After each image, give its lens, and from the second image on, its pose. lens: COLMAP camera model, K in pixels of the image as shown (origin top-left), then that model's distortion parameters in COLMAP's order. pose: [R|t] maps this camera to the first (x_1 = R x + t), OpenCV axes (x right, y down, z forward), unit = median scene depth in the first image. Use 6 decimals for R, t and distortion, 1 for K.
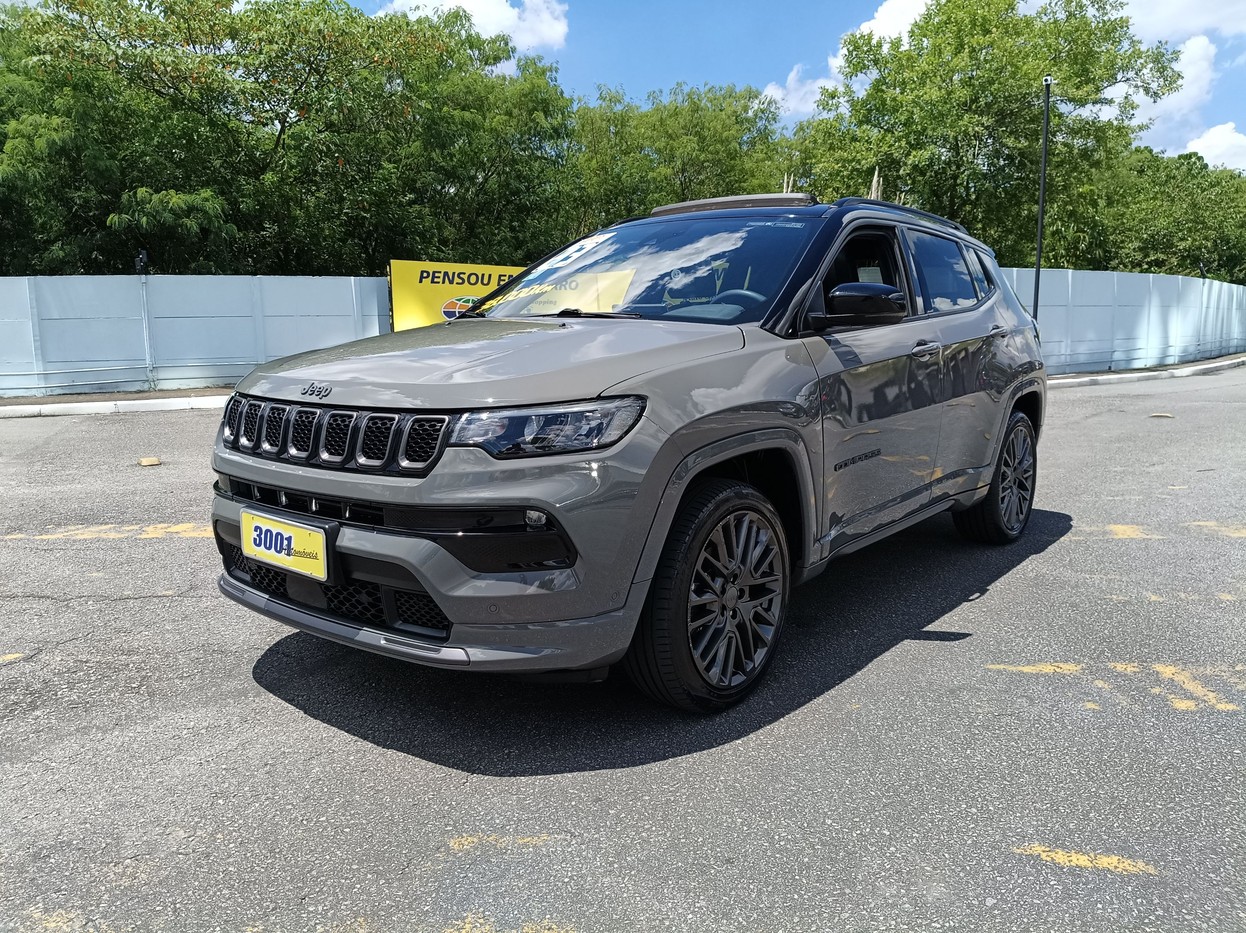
lens RADIAL K [[925.1, 0, 623.0], [0, 925.1, 466.5], [0, 0, 1]] dist [-0.009284, -0.018219]
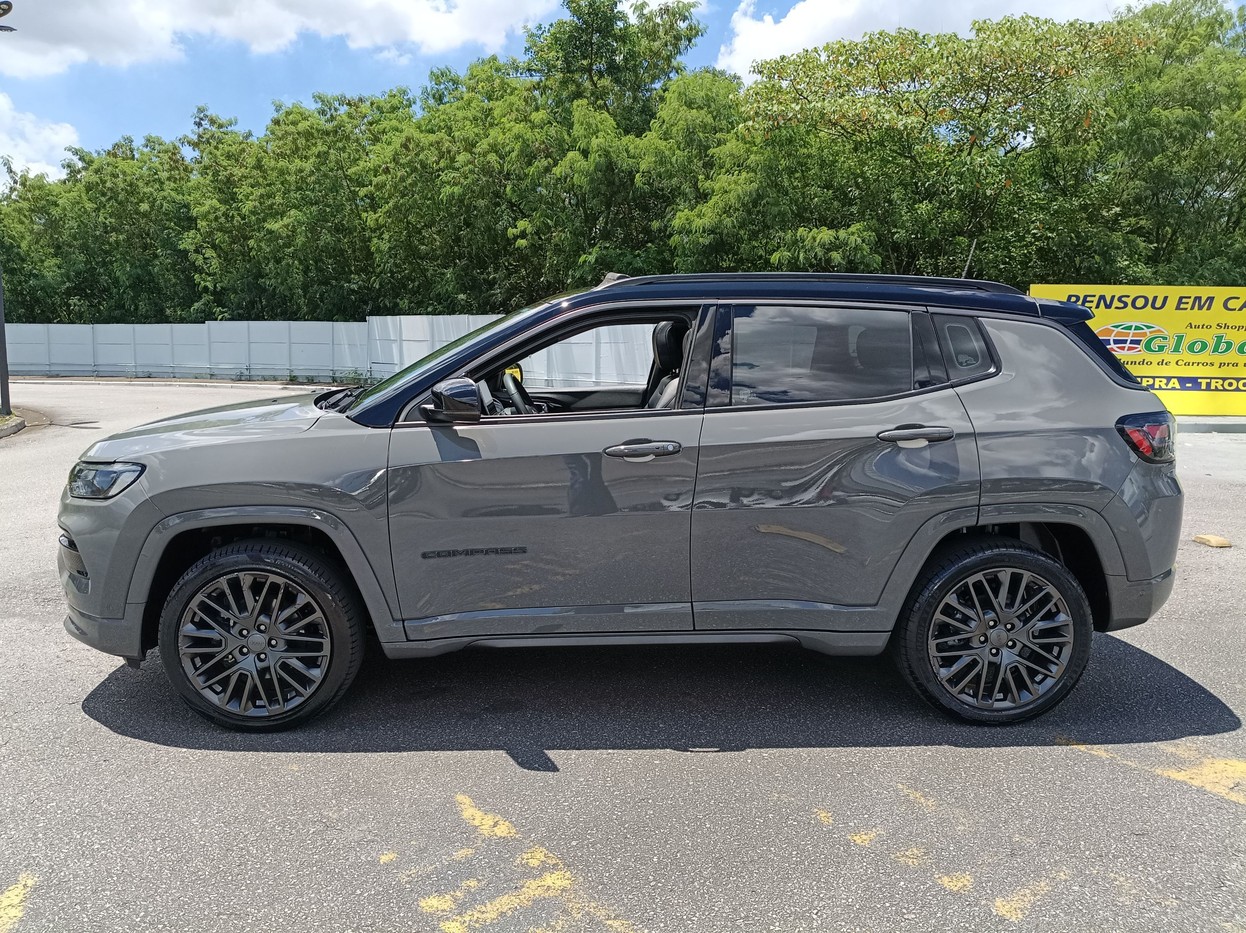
lens RADIAL K [[918.2, 0, 605.0], [0, 918.2, 488.5], [0, 0, 1]] dist [-0.003244, -0.062891]
pose [[0.668200, 0.128896, -0.732731, 0.795971], [-0.122882, 0.990472, 0.062176, -0.115048], [0.733763, 0.048493, 0.677672, 0.332716]]
